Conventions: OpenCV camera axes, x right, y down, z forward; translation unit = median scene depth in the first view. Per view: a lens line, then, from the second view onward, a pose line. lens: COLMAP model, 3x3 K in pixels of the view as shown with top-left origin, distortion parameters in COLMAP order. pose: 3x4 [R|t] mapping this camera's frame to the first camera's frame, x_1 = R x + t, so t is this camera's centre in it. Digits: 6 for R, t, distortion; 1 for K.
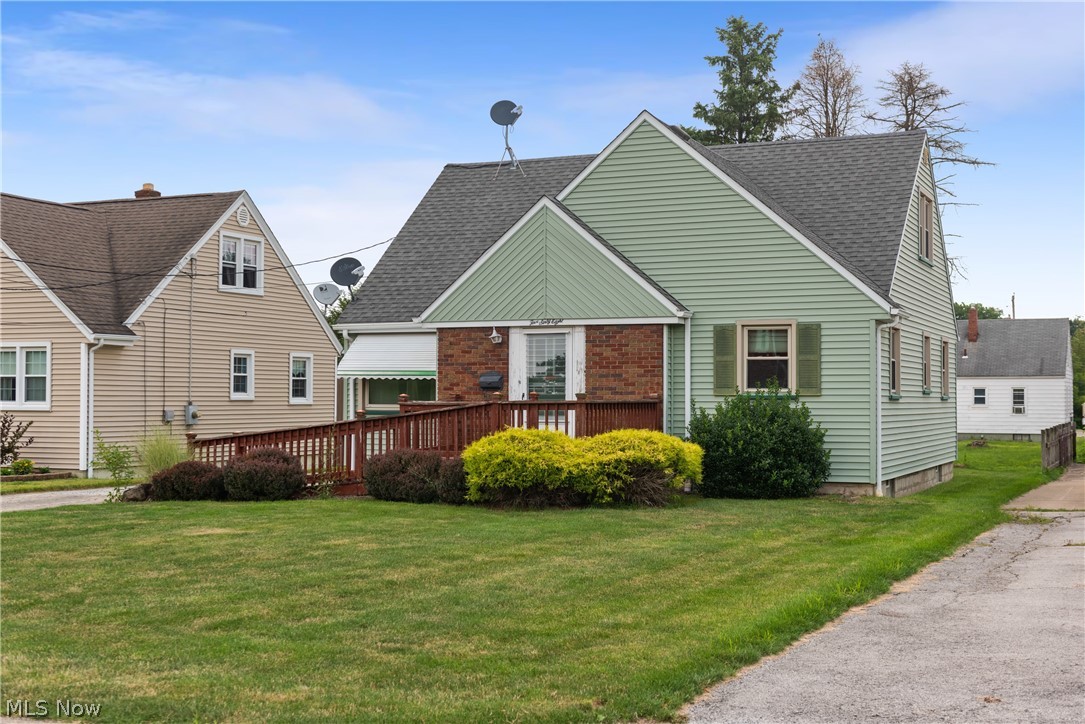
lens RADIAL K [[1389.5, 0, 542.5], [0, 1389.5, 362.0], [0, 0, 1]] dist [0.019704, 0.014237]
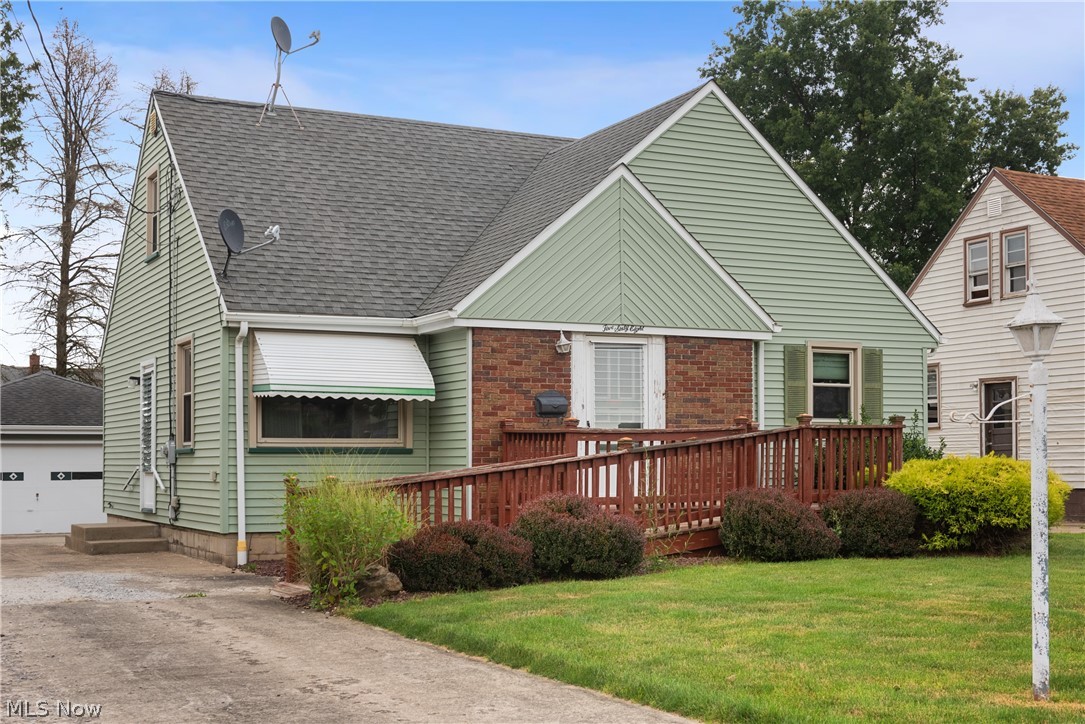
lens RADIAL K [[1389.5, 0, 542.5], [0, 1389.5, 362.0], [0, 0, 1]] dist [0.019704, 0.014237]
pose [[0.624224, 0.048770, 0.779722, -0.631951], [-0.015229, 0.998620, -0.050270, 0.029357], [-0.781097, 0.019505, 0.624105, 0.564273]]
